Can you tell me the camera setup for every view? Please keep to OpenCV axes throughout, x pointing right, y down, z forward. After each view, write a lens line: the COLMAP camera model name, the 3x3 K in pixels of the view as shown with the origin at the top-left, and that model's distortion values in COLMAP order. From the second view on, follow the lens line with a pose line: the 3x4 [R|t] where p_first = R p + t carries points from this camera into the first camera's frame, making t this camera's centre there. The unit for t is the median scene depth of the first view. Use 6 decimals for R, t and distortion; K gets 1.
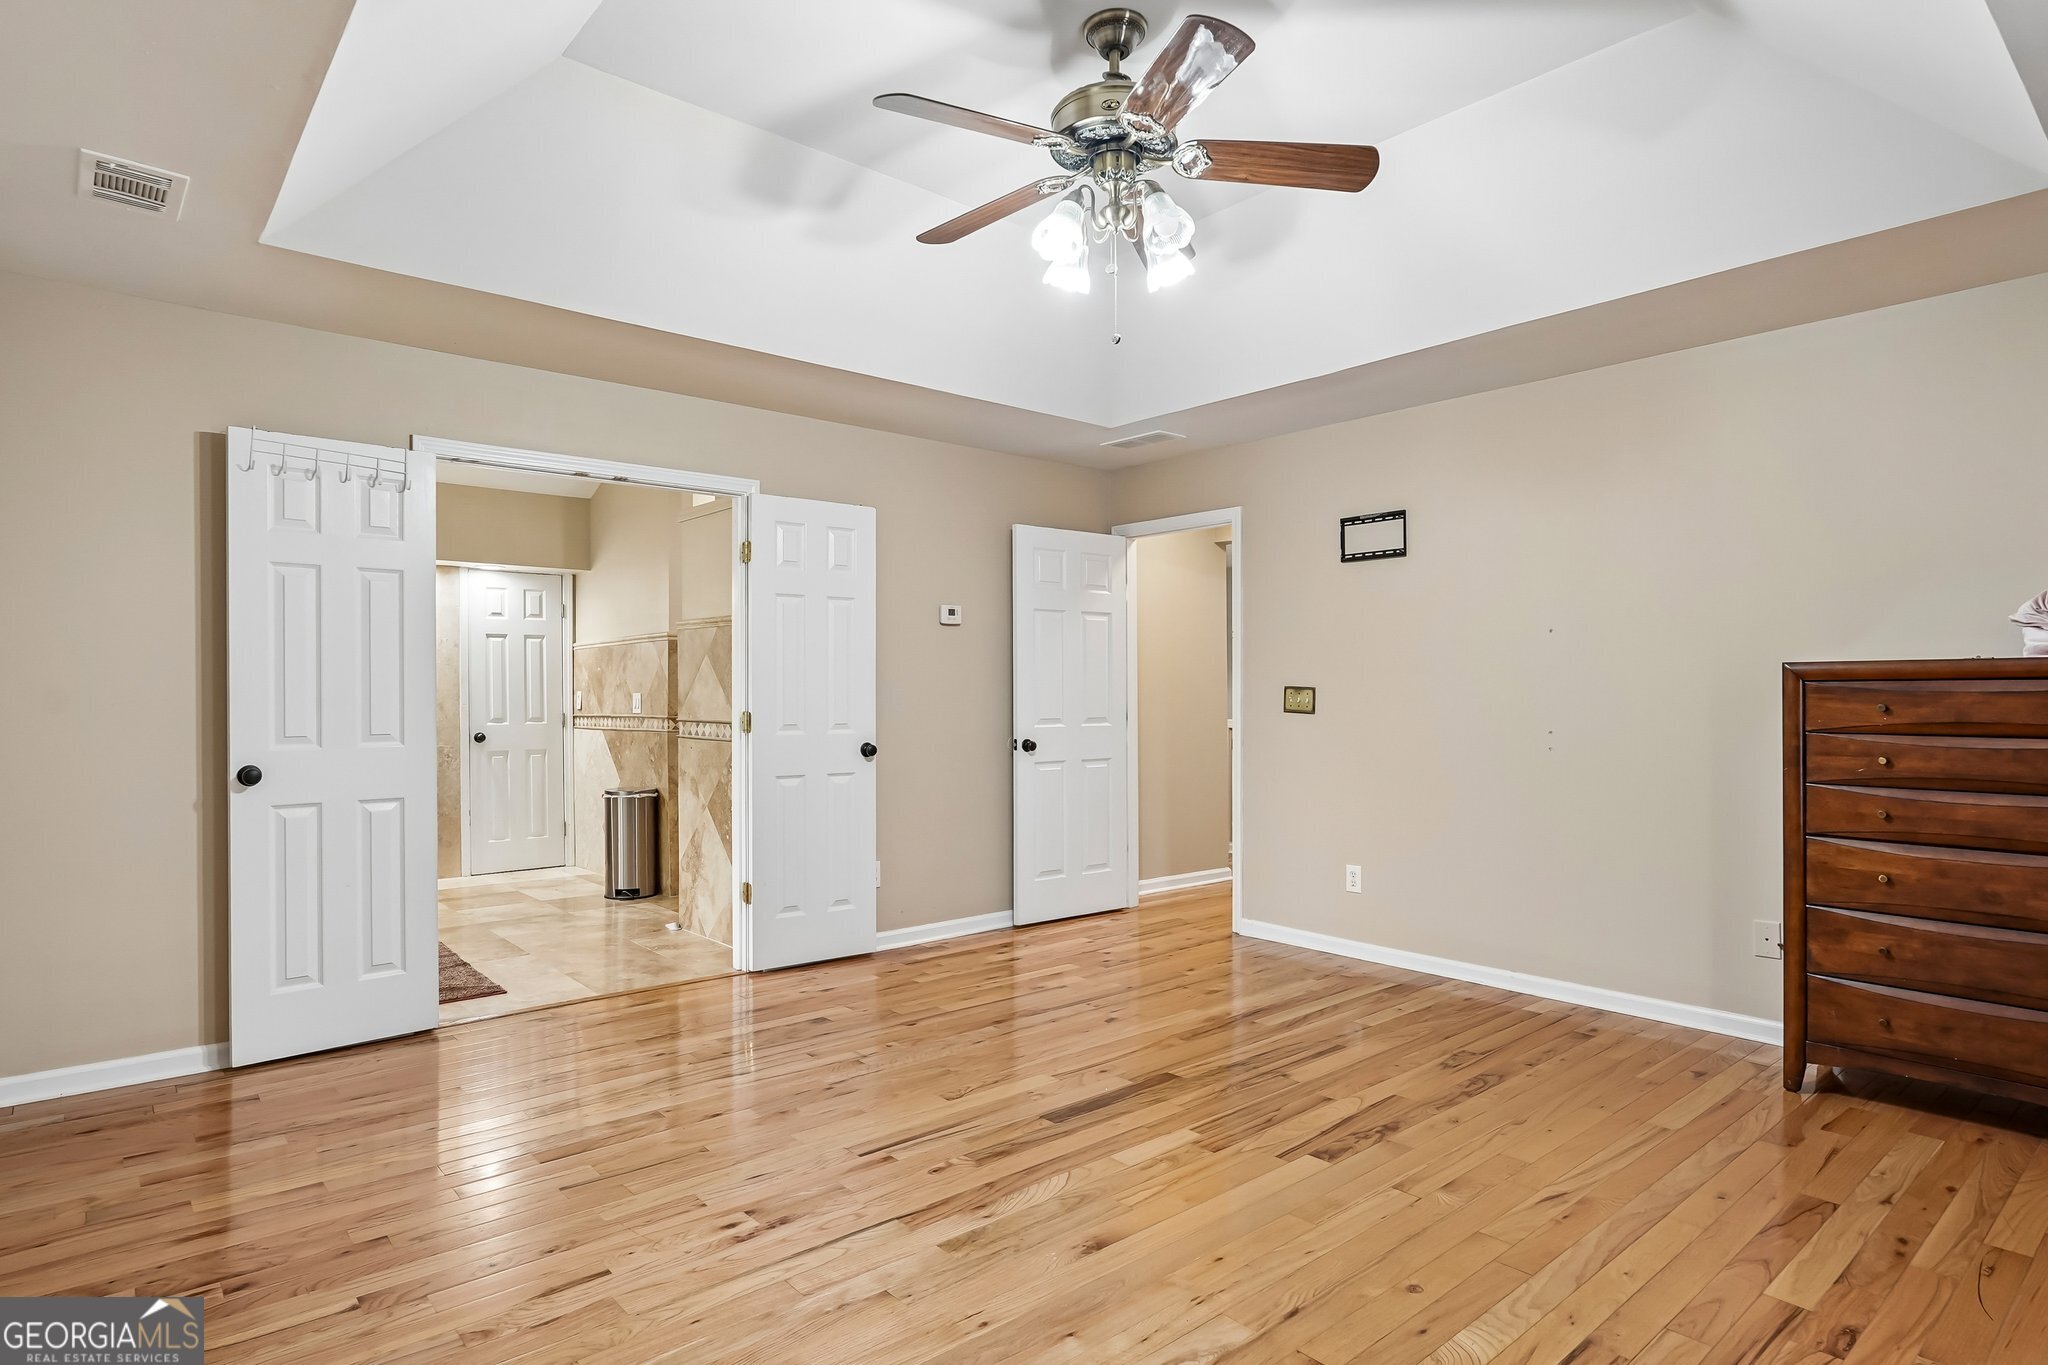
lens RADIAL K [[1103.9, 0, 1025.5], [0, 1103.9, 686.2], [0, 0, 1]] dist [-0.017319, 0.011957]
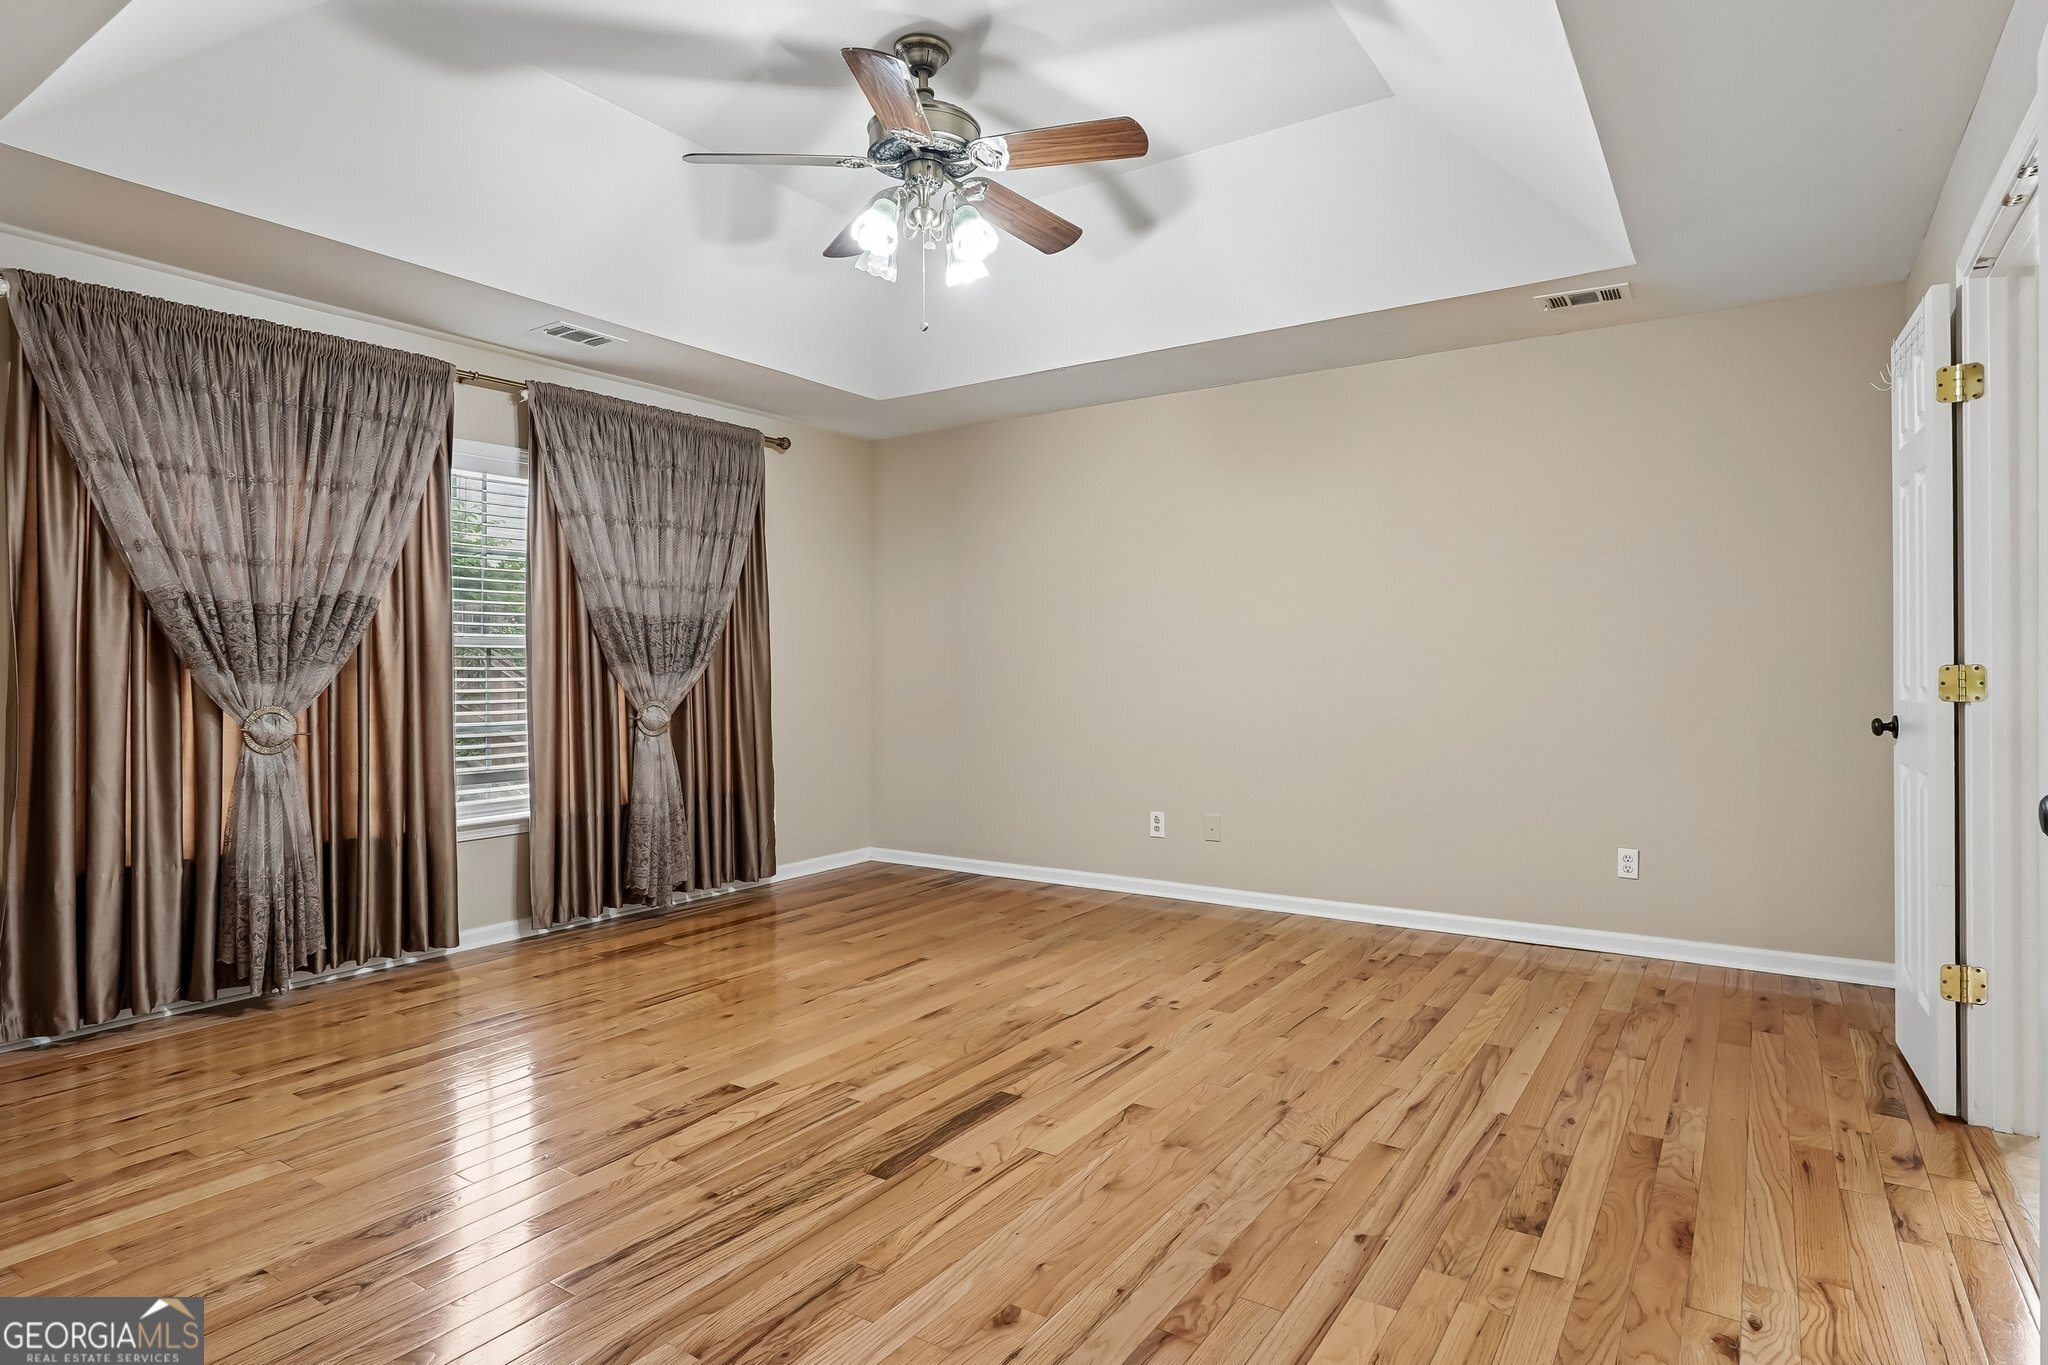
lens RADIAL K [[1101.4, 0, 1020.2], [0, 1101.4, 660.0], [0, 0, 1]] dist [-0.018783, 0.013061]
pose [[-0.966221, 0.004471, -0.257677, 0.246848], [0.008248, 0.999874, -0.013578, 0.036056], [0.257583, -0.015245, -0.966136, 1.871614]]
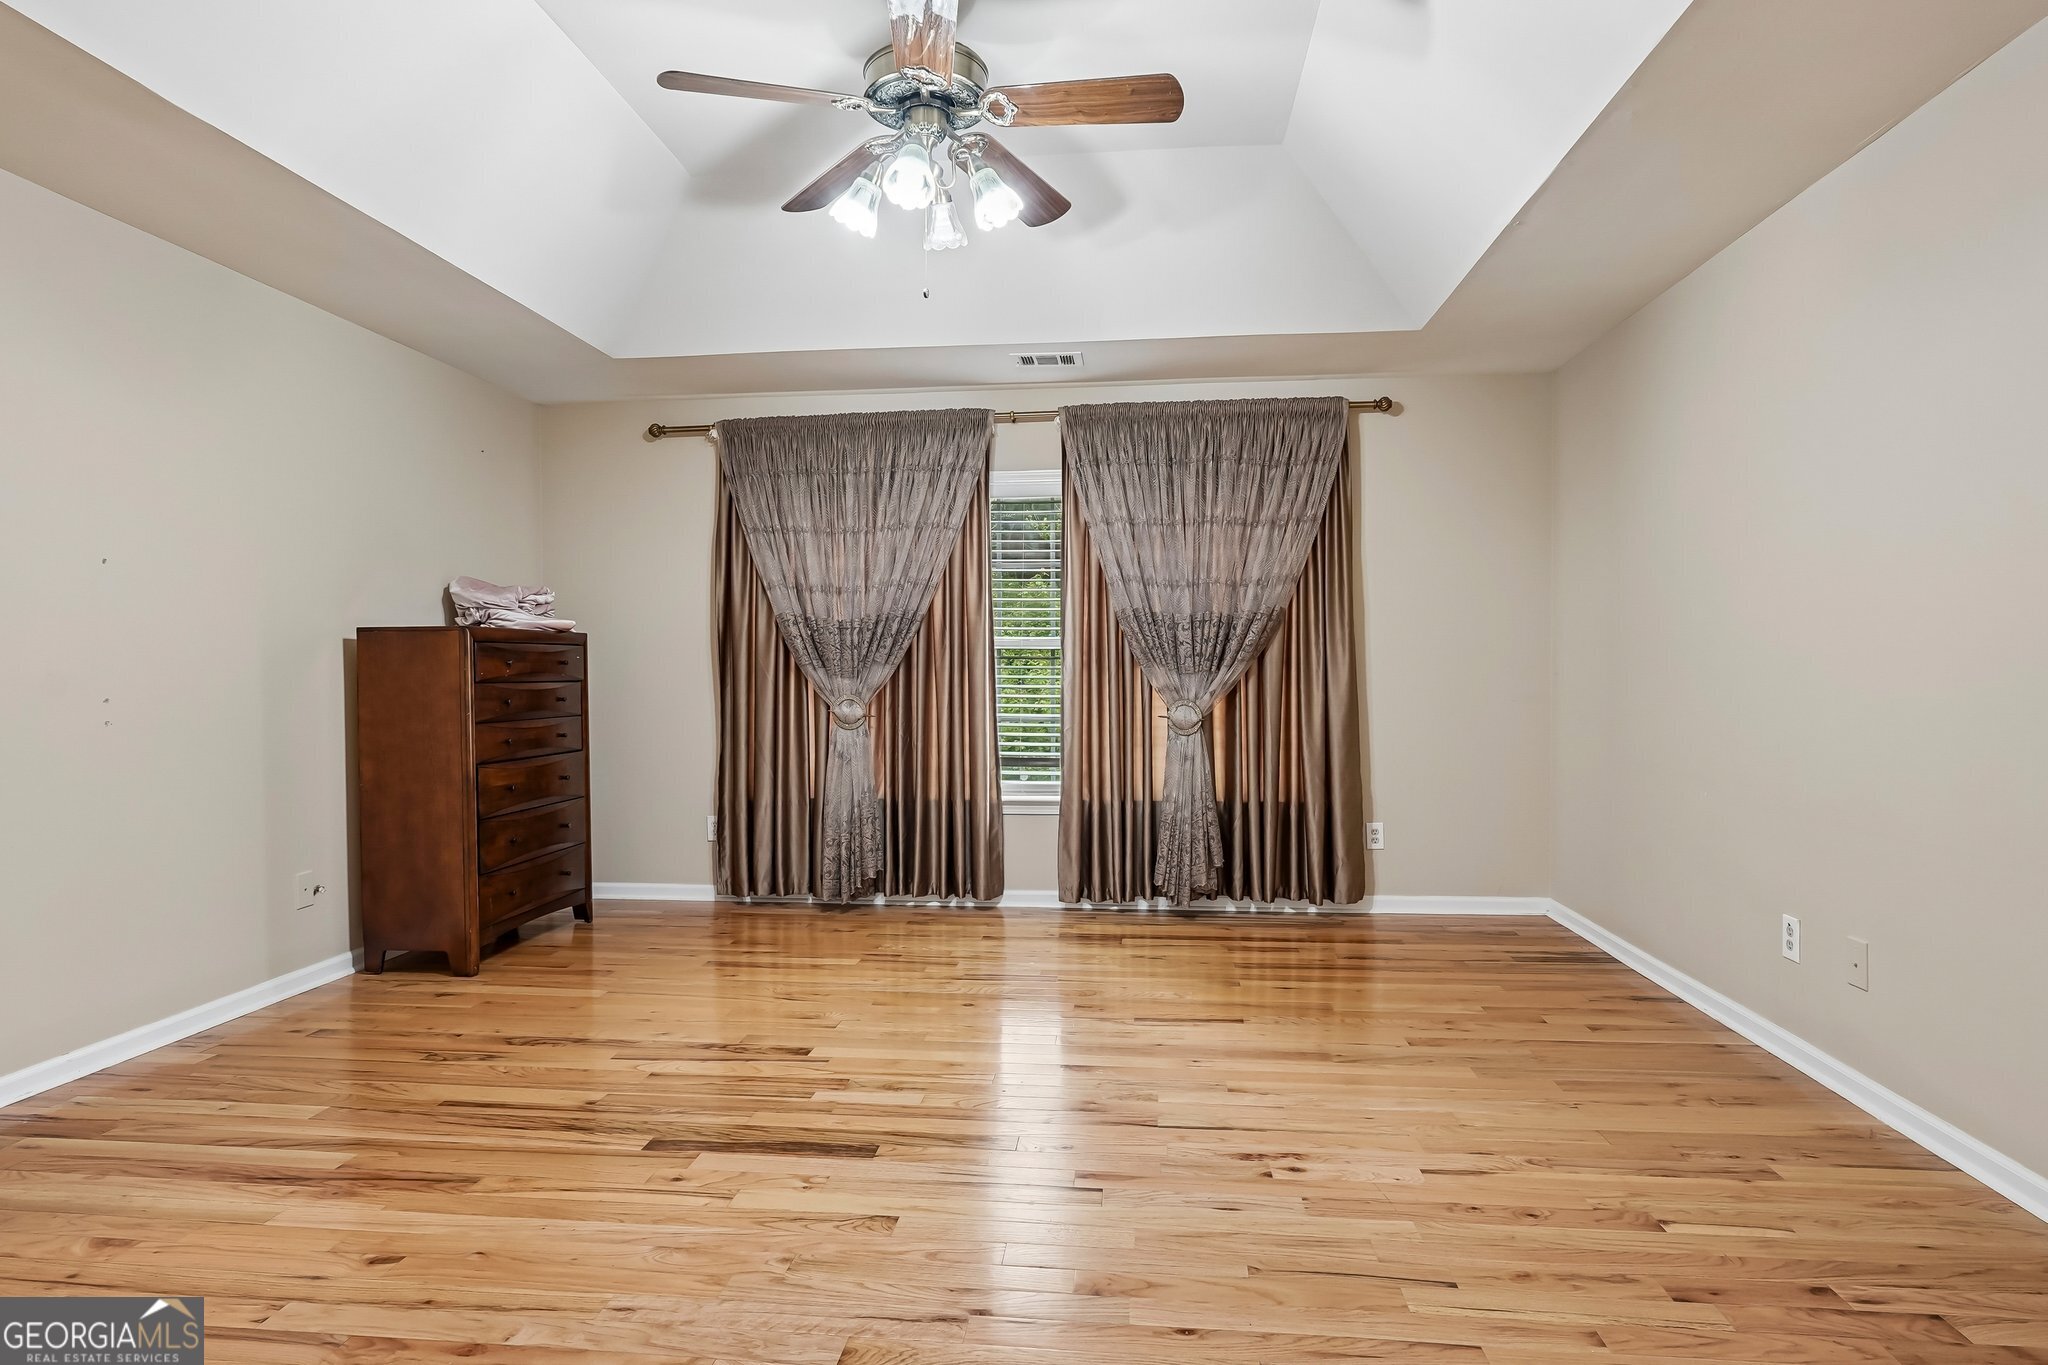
lens RADIAL K [[1103.9, 0, 1025.5], [0, 1103.9, 686.2], [0, 0, 1]] dist [-0.017319, 0.011957]
pose [[-0.684548, -0.007971, 0.728924, -0.644397], [-0.001677, 0.999955, 0.009360, 0.034573], [-0.728966, 0.005185, -0.684530, 1.453212]]
